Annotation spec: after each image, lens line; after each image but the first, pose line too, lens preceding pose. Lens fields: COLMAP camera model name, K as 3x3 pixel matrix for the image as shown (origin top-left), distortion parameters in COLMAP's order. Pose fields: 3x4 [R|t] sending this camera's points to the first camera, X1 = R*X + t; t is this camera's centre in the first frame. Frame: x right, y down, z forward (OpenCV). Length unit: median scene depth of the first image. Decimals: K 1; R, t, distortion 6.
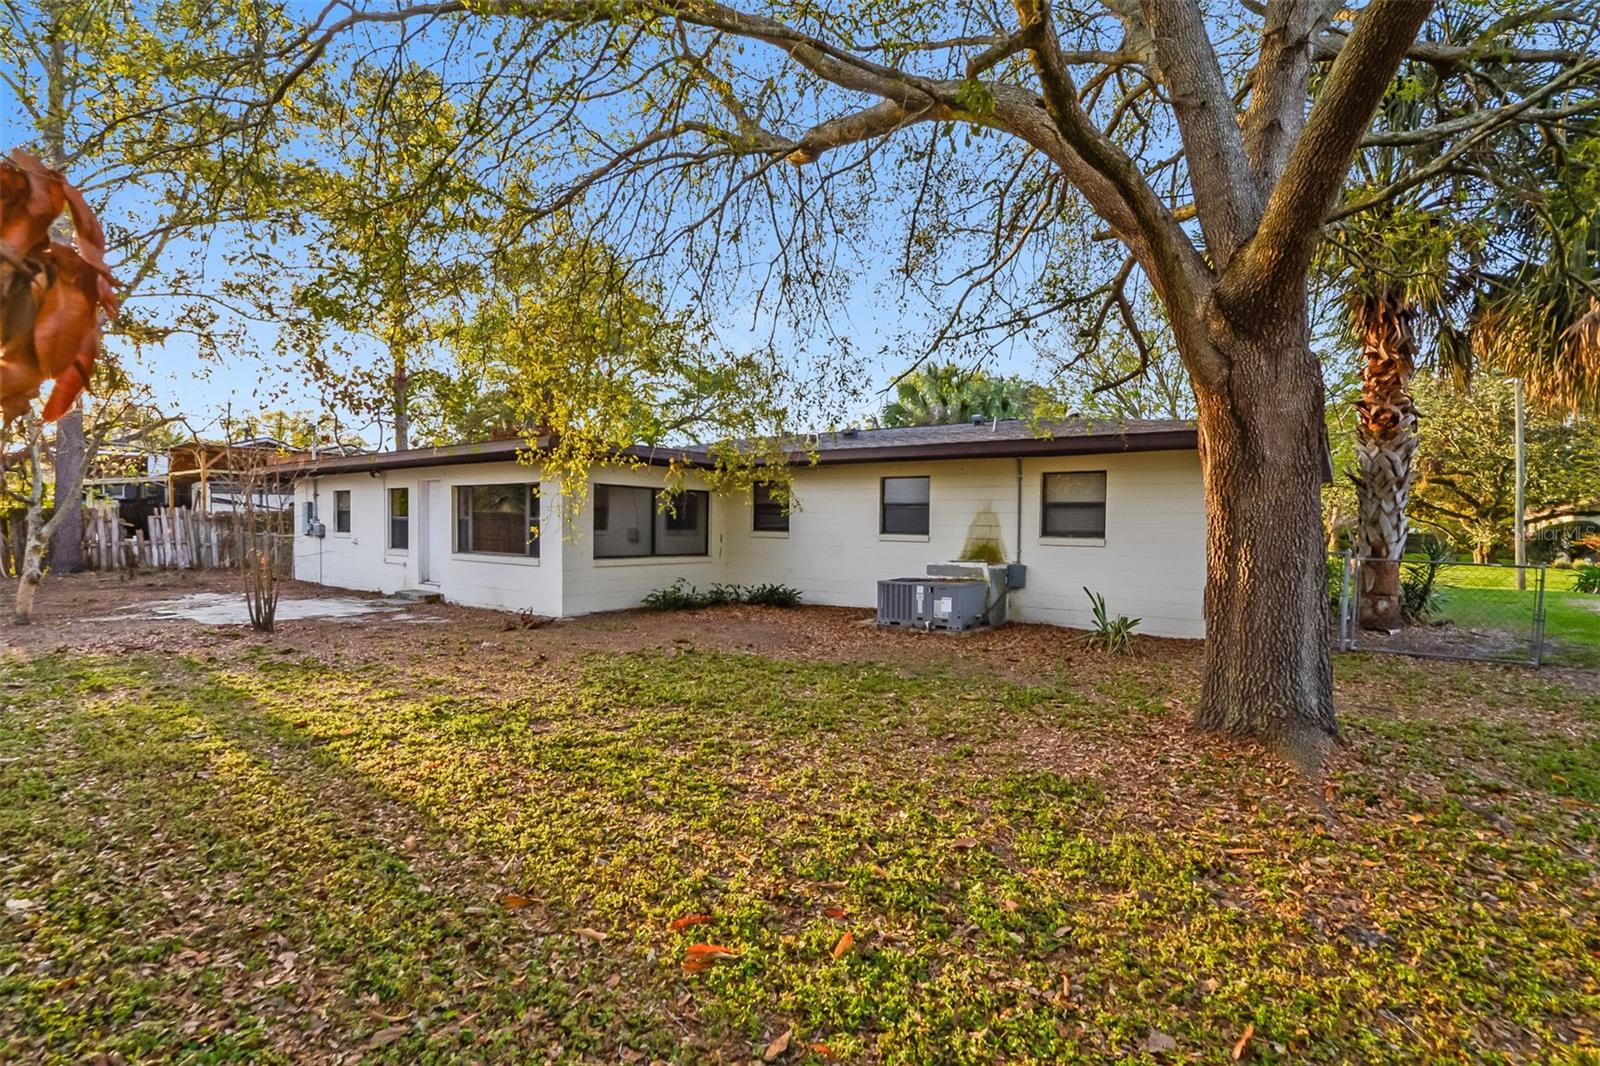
lens RADIAL K [[764.0, 0, 800.0], [0, 764.0, 533.0], [0, 0, 1]] dist [-0.000719, 0.000005]
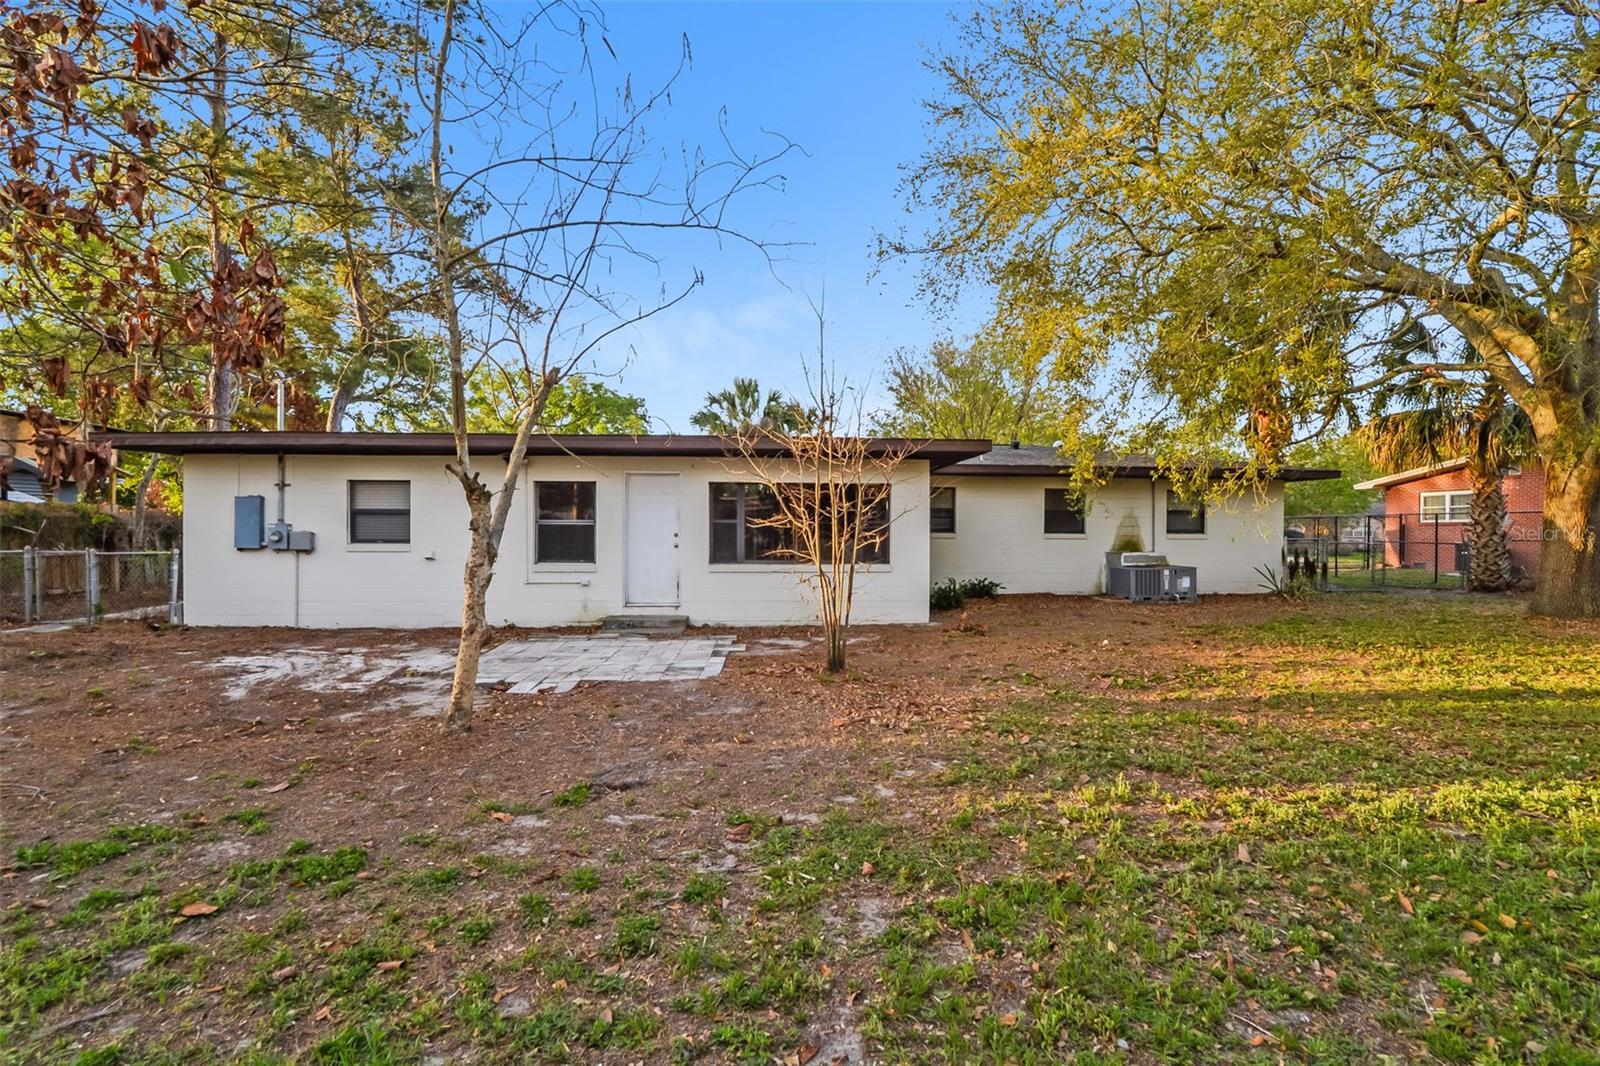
lens RADIAL K [[764.0, 0, 800.0], [0, 764.0, 533.0], [0, 0, 1]] dist [-0.000719, 0.000005]
pose [[0.730553, -0.010101, 0.682781, -1.006961], [0.015447, 0.999879, -0.001736, -0.003795], [-0.682681, 0.011816, 0.730621, 0.351631]]
